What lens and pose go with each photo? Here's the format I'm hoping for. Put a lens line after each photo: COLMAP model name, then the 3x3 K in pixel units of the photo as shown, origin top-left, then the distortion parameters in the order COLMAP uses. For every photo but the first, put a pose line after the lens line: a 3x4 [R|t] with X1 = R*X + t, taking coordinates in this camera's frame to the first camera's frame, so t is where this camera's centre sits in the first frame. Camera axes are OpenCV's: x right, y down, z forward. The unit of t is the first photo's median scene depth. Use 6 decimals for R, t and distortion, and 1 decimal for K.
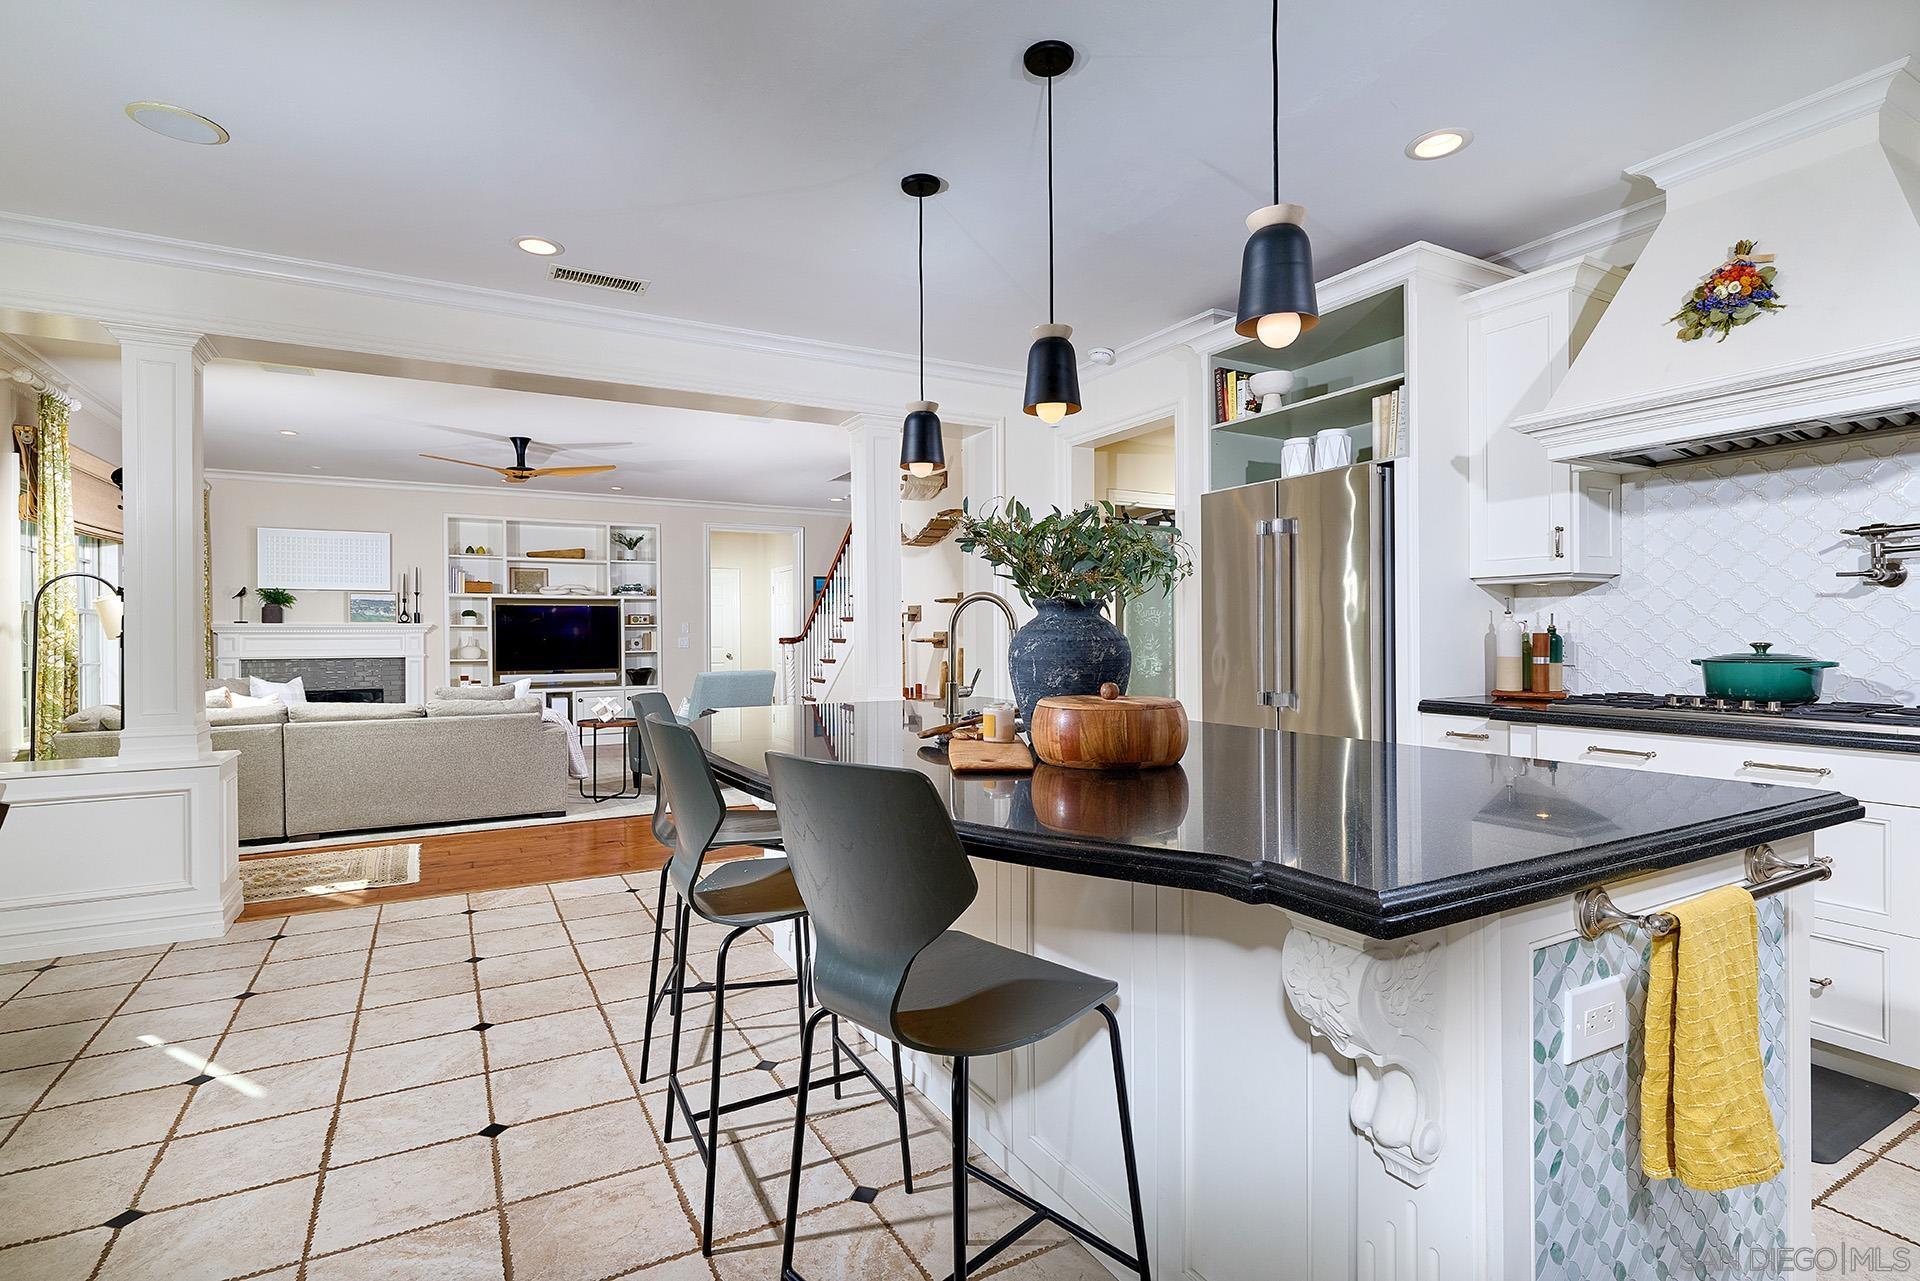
lens RADIAL K [[933.6, 0, 961.9], [0, 933.6, 635.0], [0, 0, 1]] dist [0.004320, -0.000813]
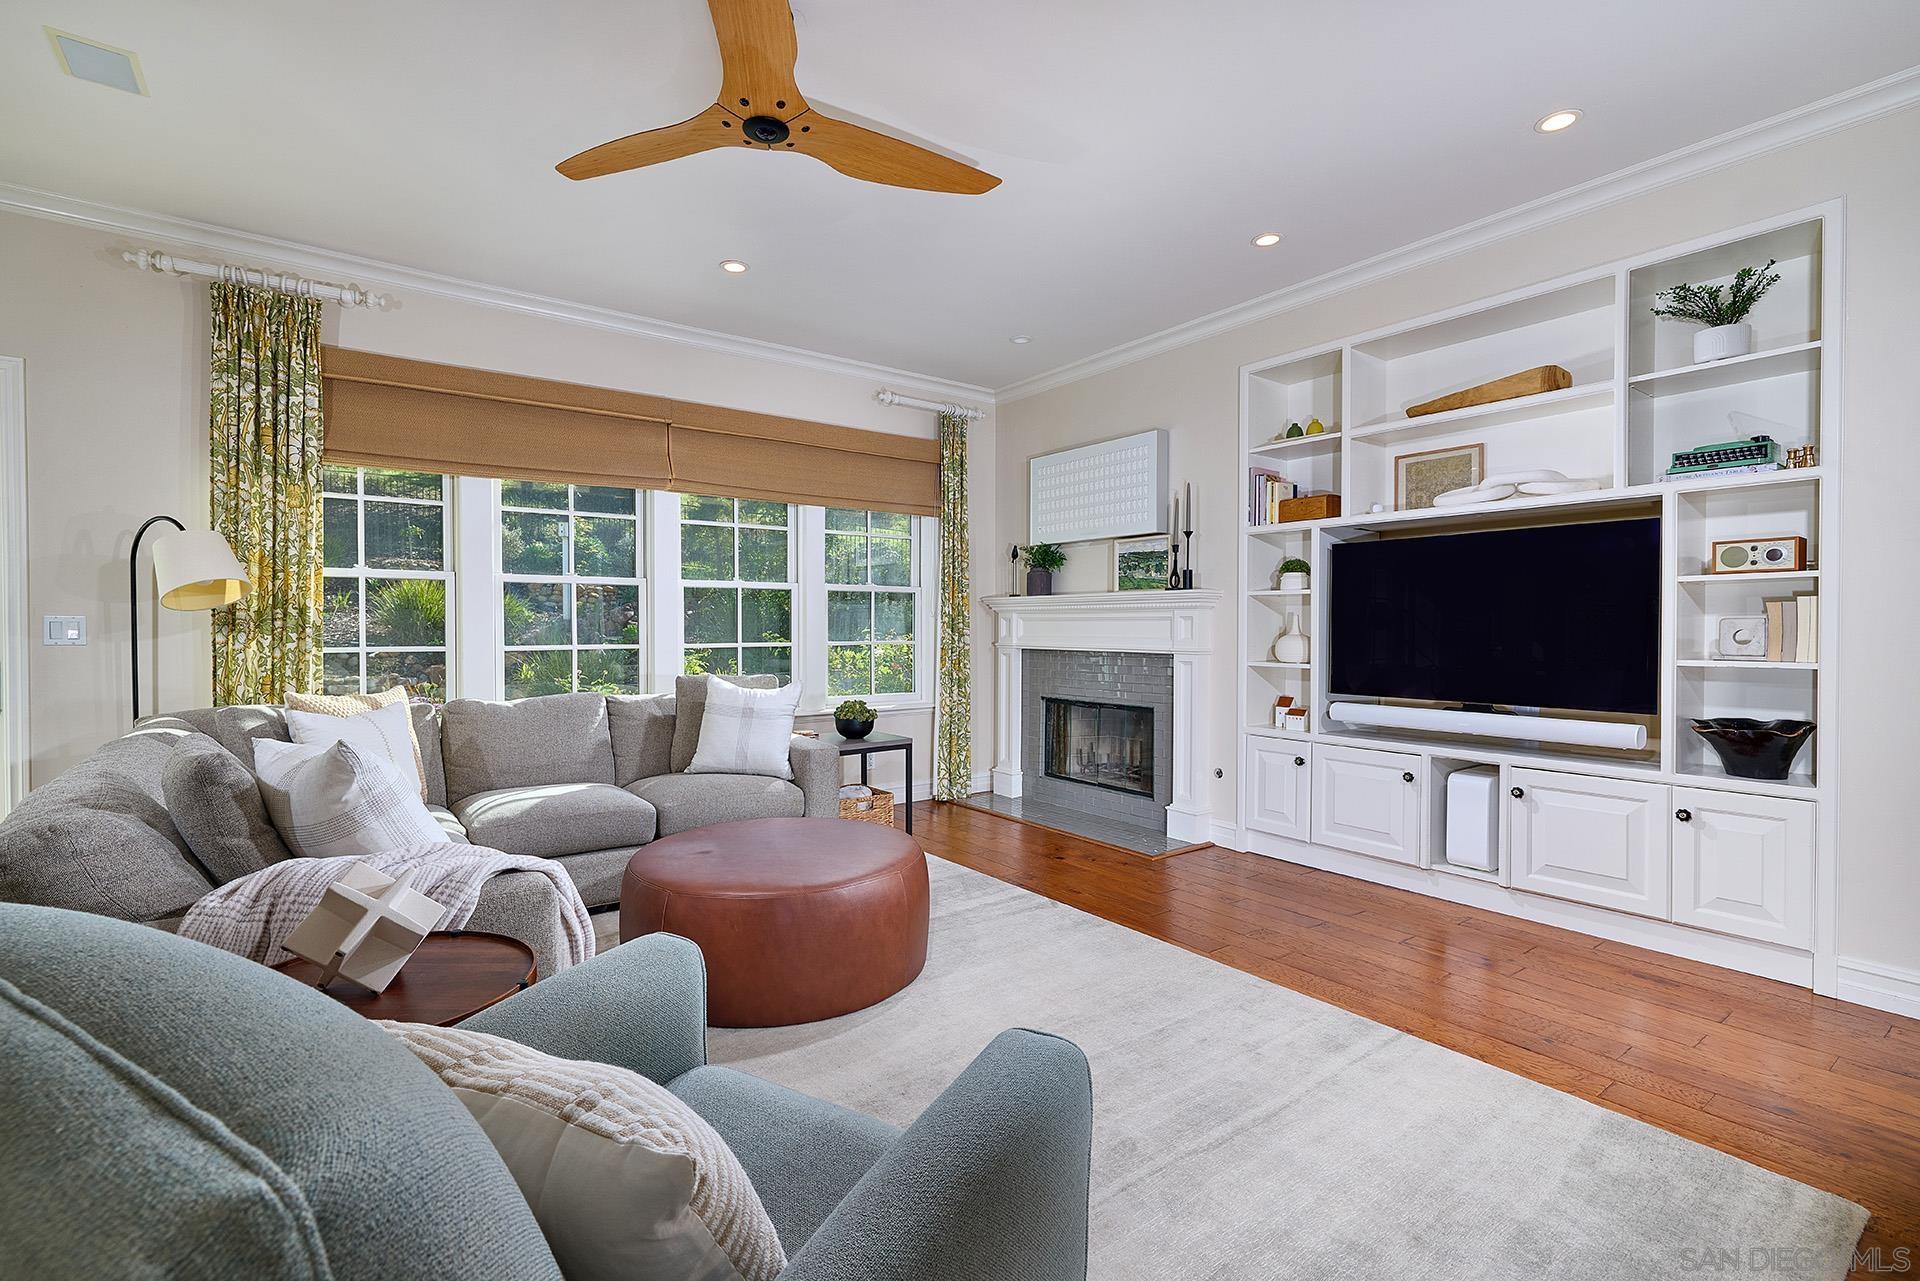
lens RADIAL K [[873.2, 0, 951.9], [0, 873.2, 639.1], [0, 0, 1]] dist [0.000472, -0.000095]
pose [[0.133093, 0.019963, -0.990903, -0.109581], [-0.002552, 0.999801, 0.019800, 0.005357], [0.991100, -0.000107, 0.133117, 0.758814]]
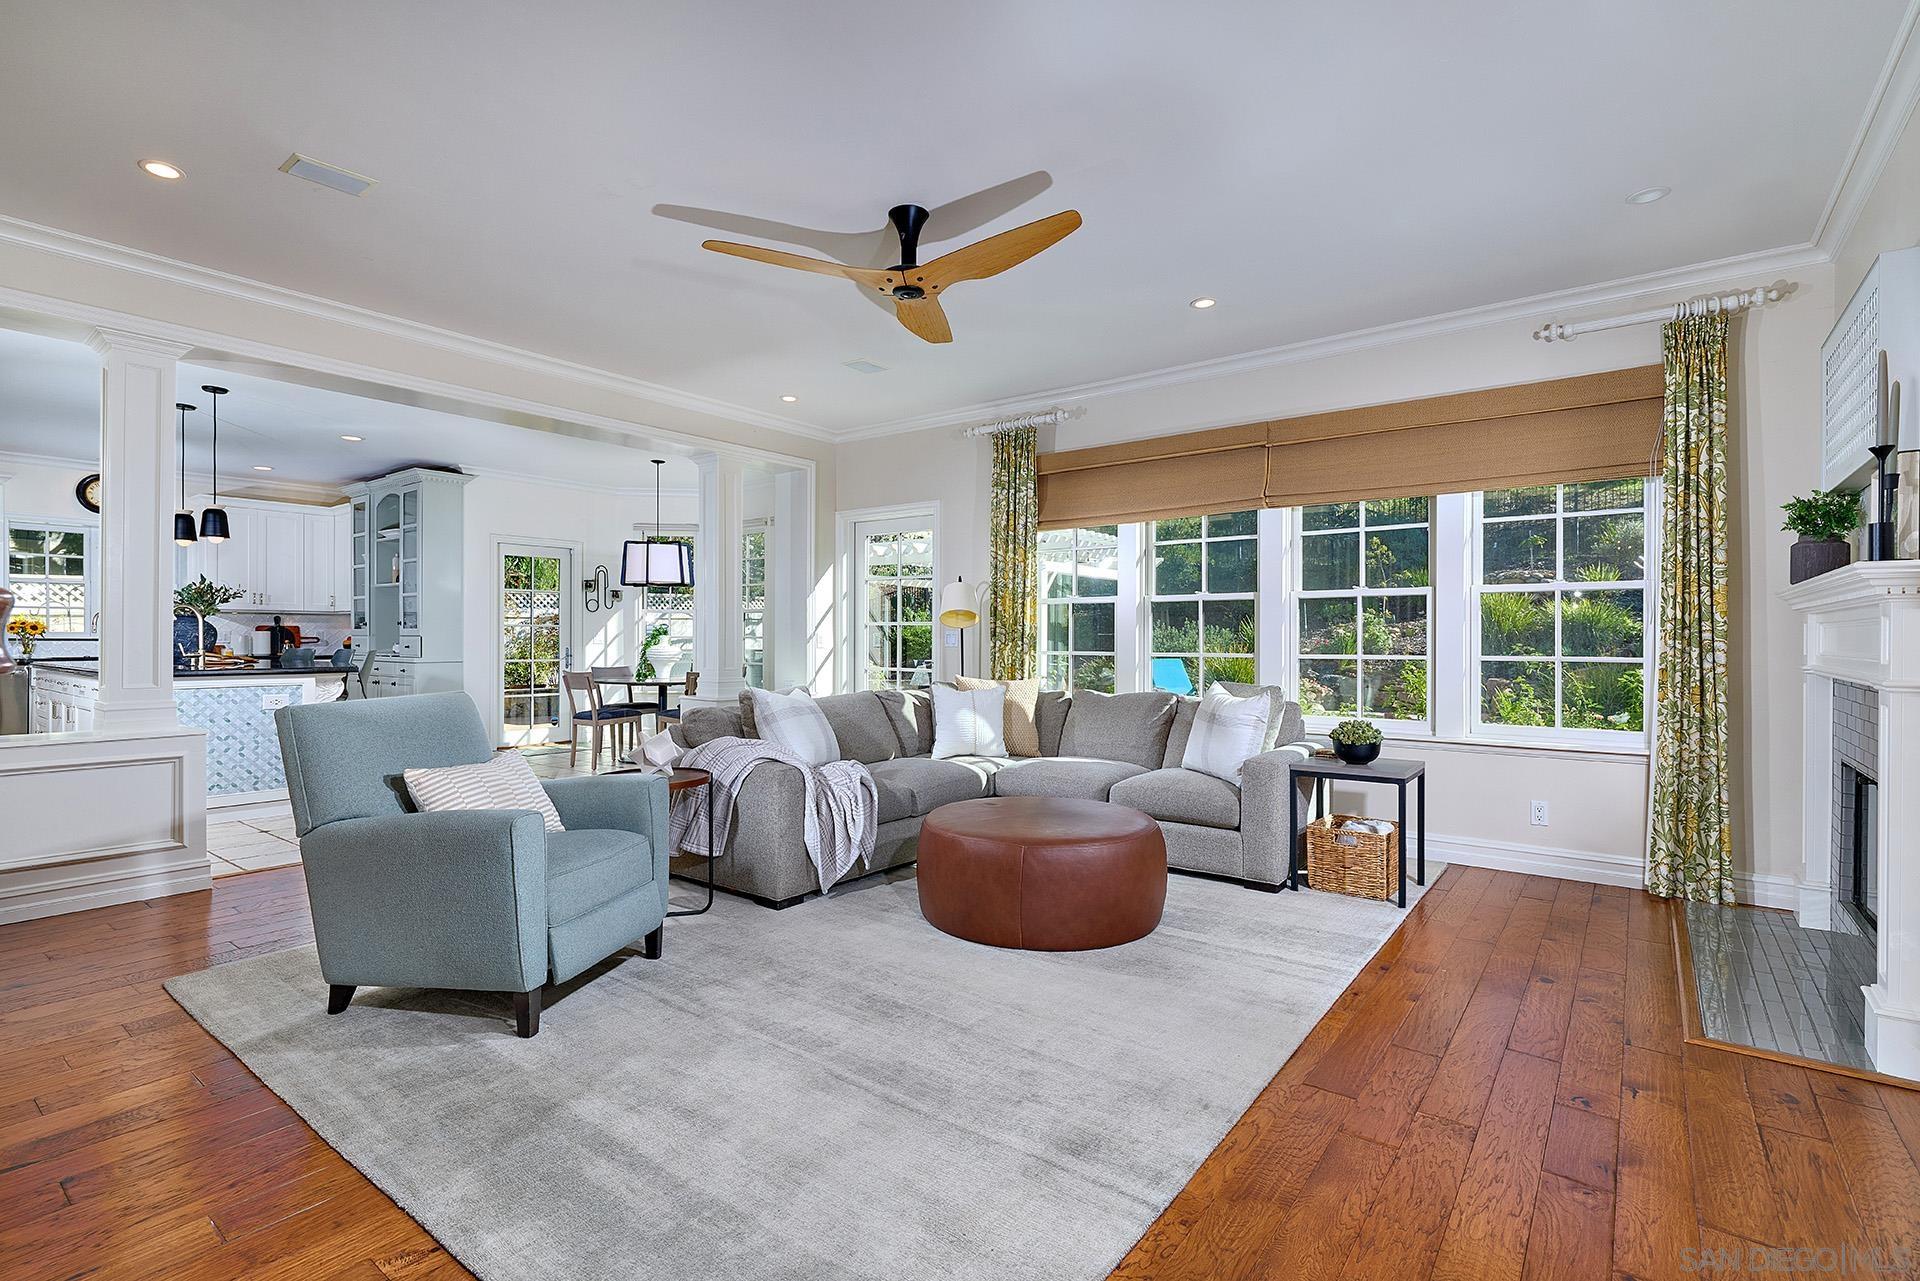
lens RADIAL K [[933.6, 0, 970.7], [0, 933.6, 640.5], [0, 0, 1]] dist [0.004320, -0.000813]
pose [[-0.921606, 0.003007, -0.388116, -0.228116], [0.001257, 0.999988, 0.004762, 0.007395], [0.388126, 0.003900, -0.921598, 1.073246]]
